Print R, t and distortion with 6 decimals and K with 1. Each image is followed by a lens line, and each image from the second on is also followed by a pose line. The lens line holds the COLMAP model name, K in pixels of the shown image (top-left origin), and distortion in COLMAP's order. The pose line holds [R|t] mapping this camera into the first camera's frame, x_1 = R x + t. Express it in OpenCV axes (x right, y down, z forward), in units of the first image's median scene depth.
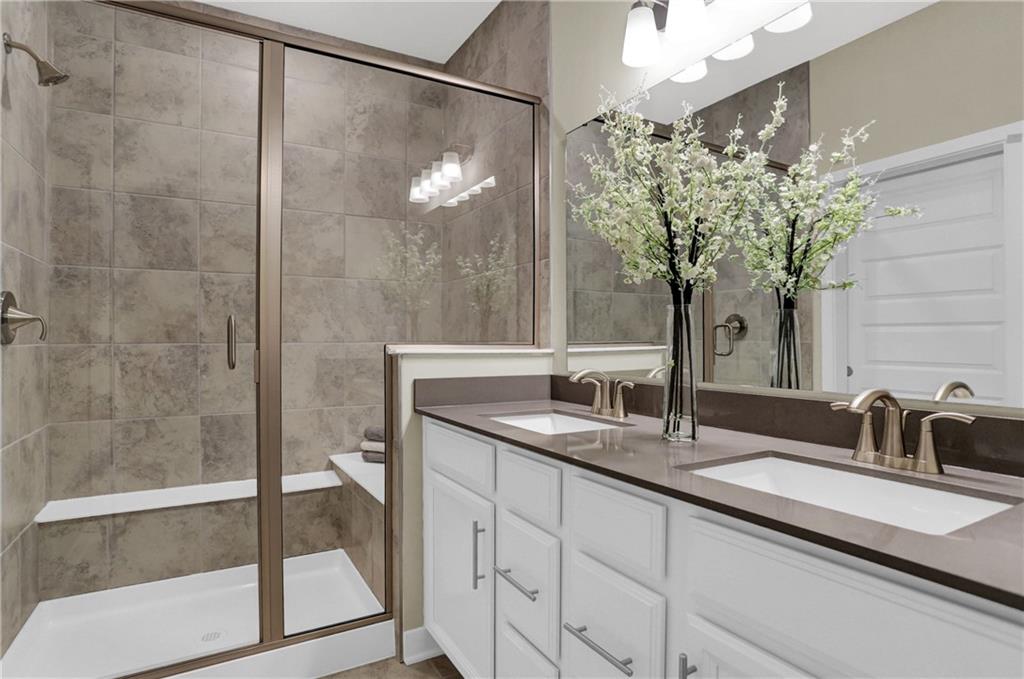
lens RADIAL K [[541.8, 0, 507.5], [0, 541.8, 335.4], [0, 0, 1]] dist [-0.074423, 0.038485]
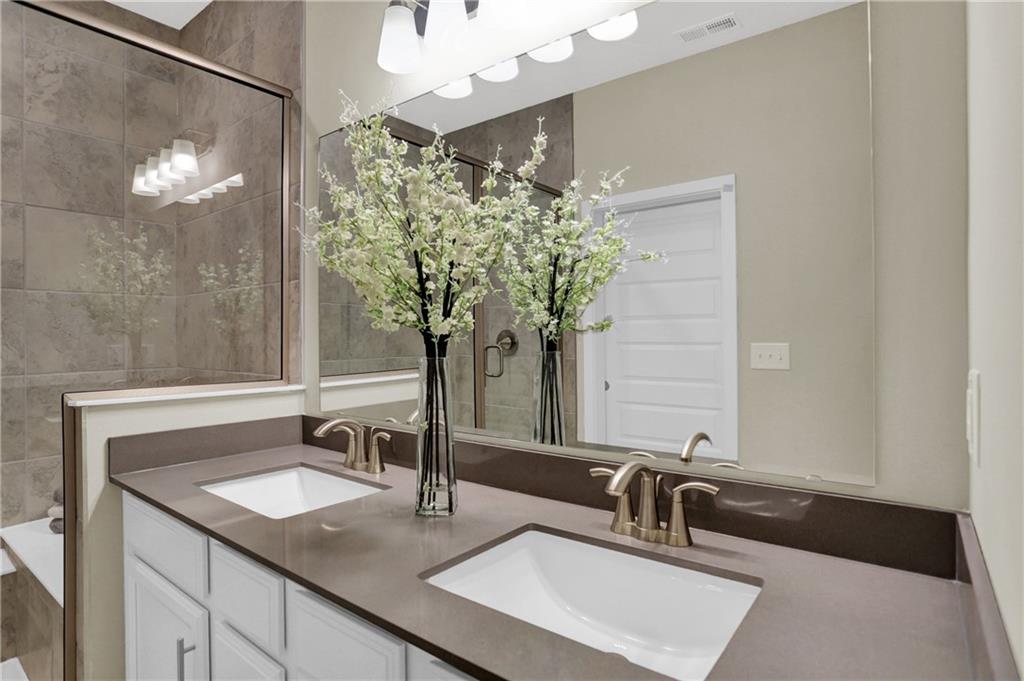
lens RADIAL K [[541.8, 0, 507.5], [0, 541.8, 336.4], [0, 0, 1]] dist [-0.074423, 0.038485]
pose [[0.923394, -0.006023, 0.383807, 0.049471], [0.005668, 0.999982, 0.002056, -0.046968], [-0.383813, 0.000277, 0.923411, 0.077943]]
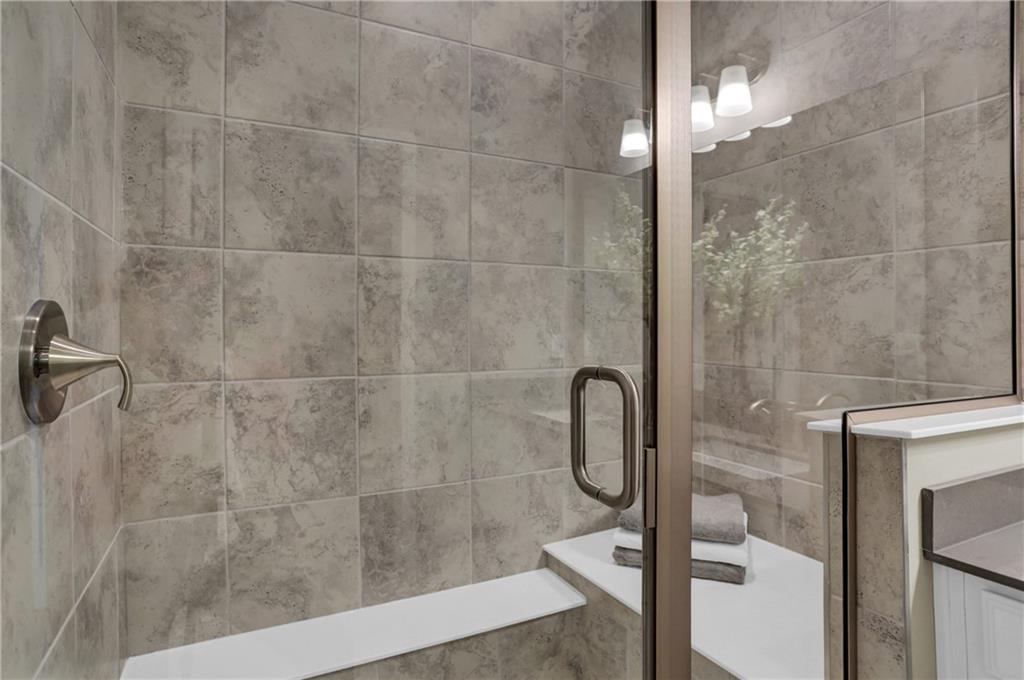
lens RADIAL K [[570.1, 0, 534.3], [0, 570.1, 332.8], [0, 0, 1]] dist [-0.080933, 0.037019]
pose [[0.999058, 0.003502, -0.043260, -0.378873], [-0.002891, 0.999895, 0.014189, -0.045990], [0.043305, -0.014050, 0.998963, 0.399718]]
